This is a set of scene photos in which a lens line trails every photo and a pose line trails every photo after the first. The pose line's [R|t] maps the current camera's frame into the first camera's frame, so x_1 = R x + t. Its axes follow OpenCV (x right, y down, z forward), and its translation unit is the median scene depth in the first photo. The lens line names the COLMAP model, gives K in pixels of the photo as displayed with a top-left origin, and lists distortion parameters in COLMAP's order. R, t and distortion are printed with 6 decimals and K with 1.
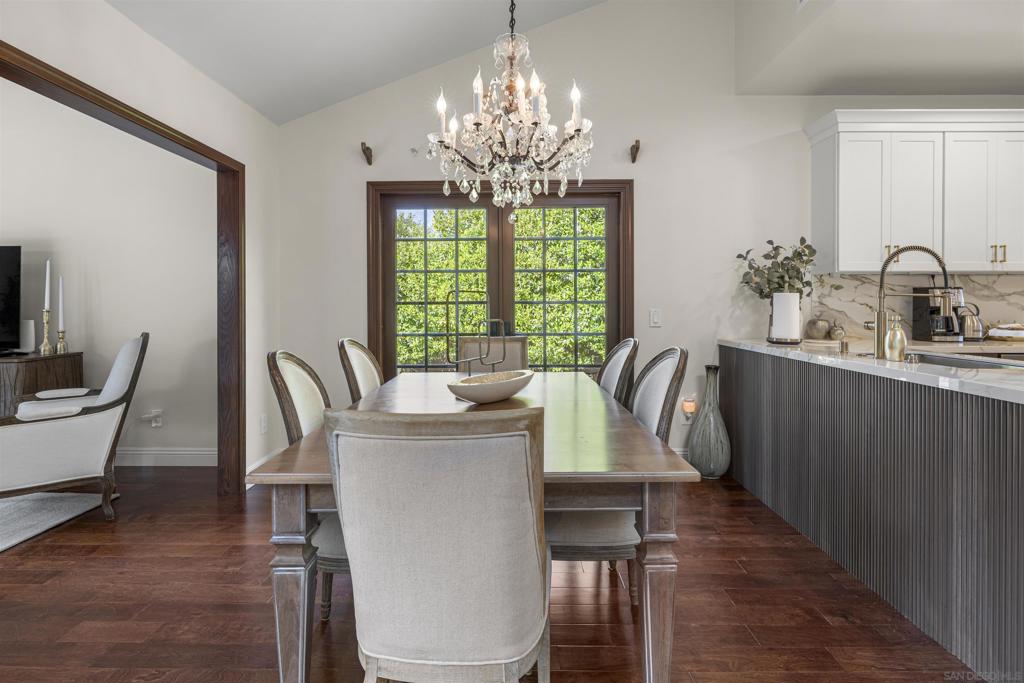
lens RADIAL K [[517.2, 0, 514.5], [0, 517.2, 305.6], [0, 0, 1]] dist [-0.009671, 0.001188]
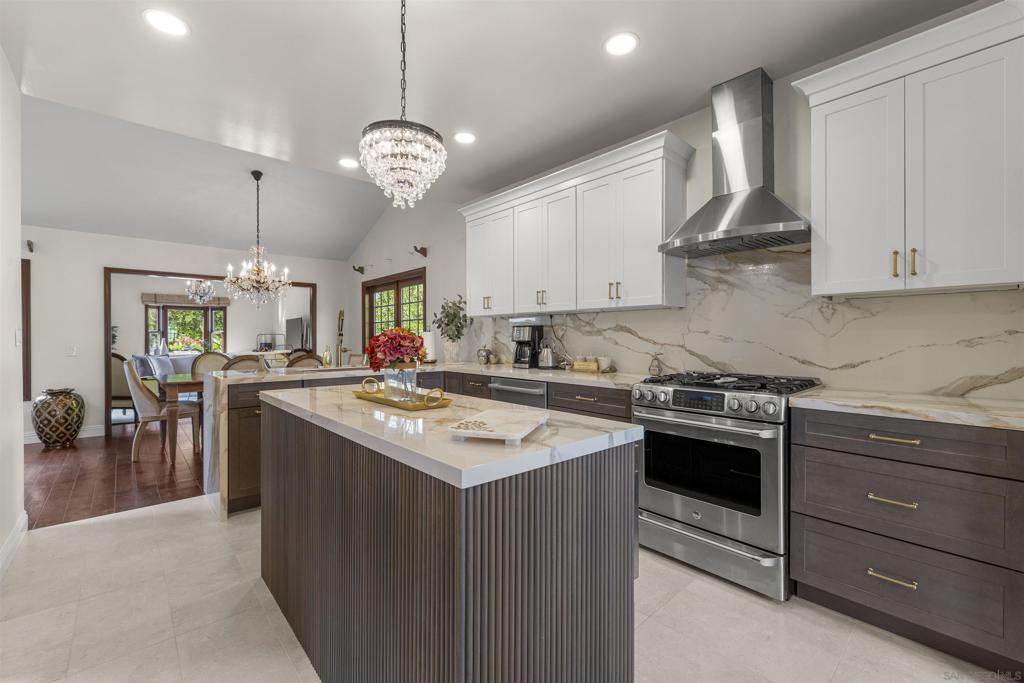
lens RADIAL K [[438.3, 0, 517.8], [0, 438.3, 336.8], [0, 0, 1]] dist [-0.002110, -0.000356]
pose [[0.680461, -0.001506, -0.732782, 1.651383], [-0.000583, 0.999996, -0.002597, -0.005181], [0.732784, 0.002194, 0.680458, 0.248666]]
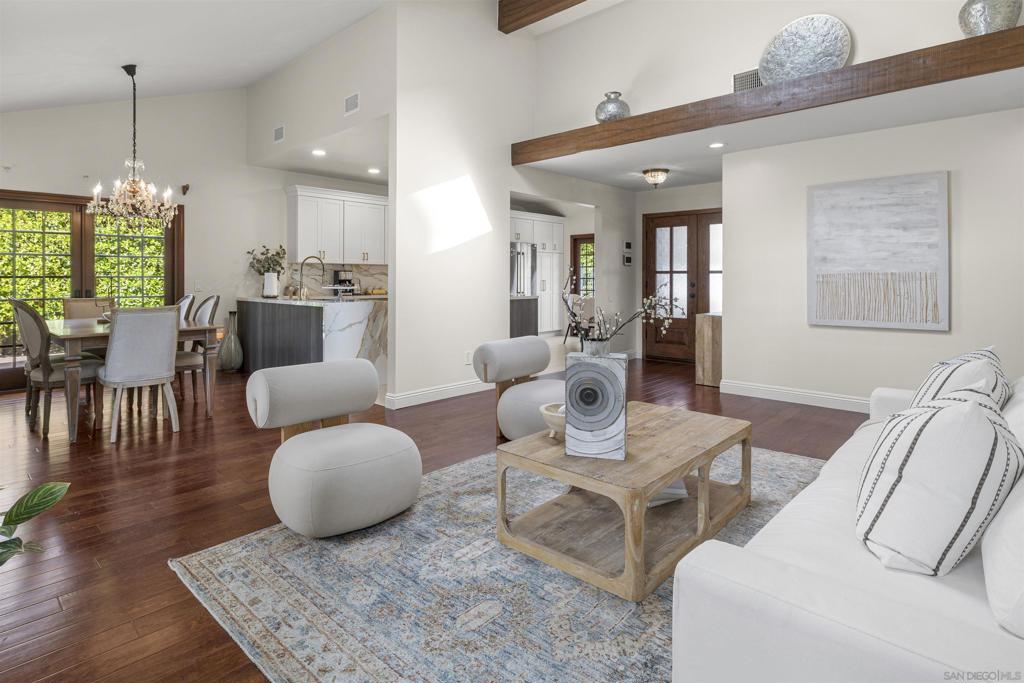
lens RADIAL K [[517.2, 0, 509.9], [0, 517.2, 280.0], [0, 0, 1]] dist [-0.009671, 0.001188]
pose [[0.665420, -0.001337, 0.746468, -0.350023], [0.000207, 0.999999, 0.001607, 0.000649], [-0.746469, -0.000915, 0.665420, -1.011578]]
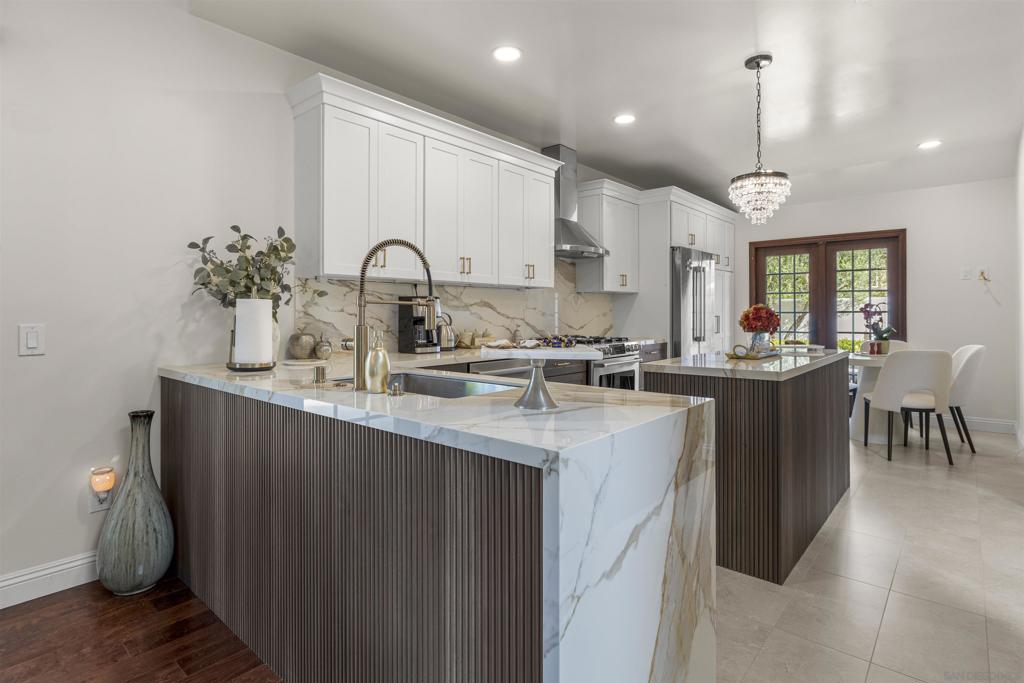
lens RADIAL K [[517.2, 0, 510.1], [0, 517.2, 311.8], [0, 0, 1]] dist [-0.009671, 0.001188]
pose [[0.646865, 0.000670, 0.762605, 0.197650], [0.004882, 0.999975, -0.005019, -0.001697], [-0.762589, 0.006970, 0.646845, 0.248928]]
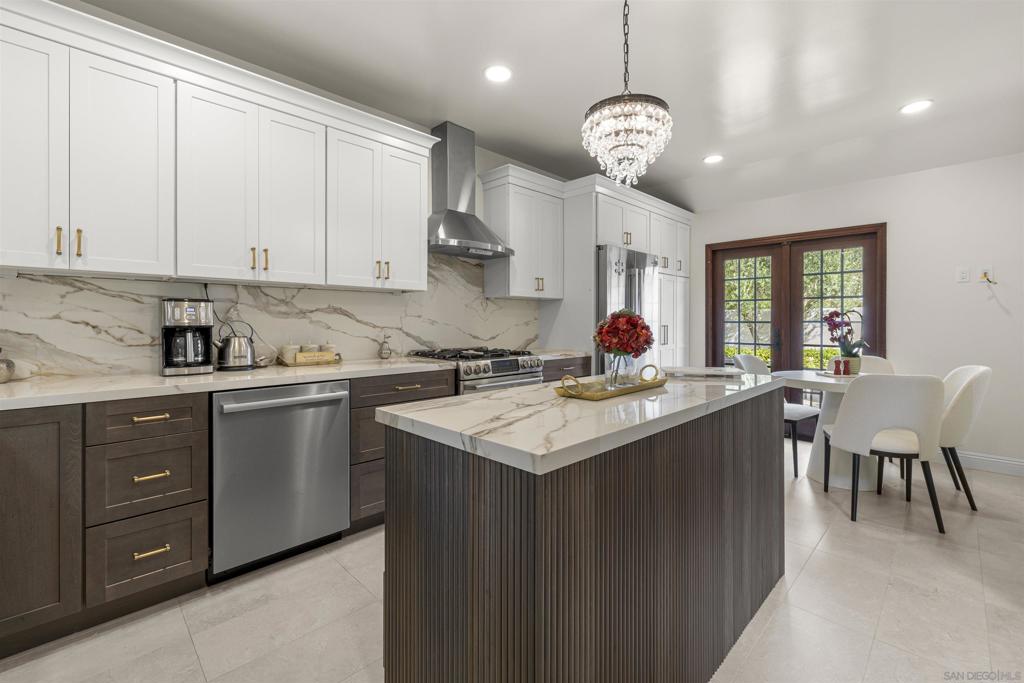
lens RADIAL K [[438.3, 0, 511.3], [0, 438.3, 322.5], [0, 0, 1]] dist [-0.002110, -0.000356]
pose [[0.698151, -0.000877, 0.715950, 0.721175], [0.000528, 1.000000, 0.000710, -0.003047], [-0.715950, -0.000118, 0.698151, 0.246733]]
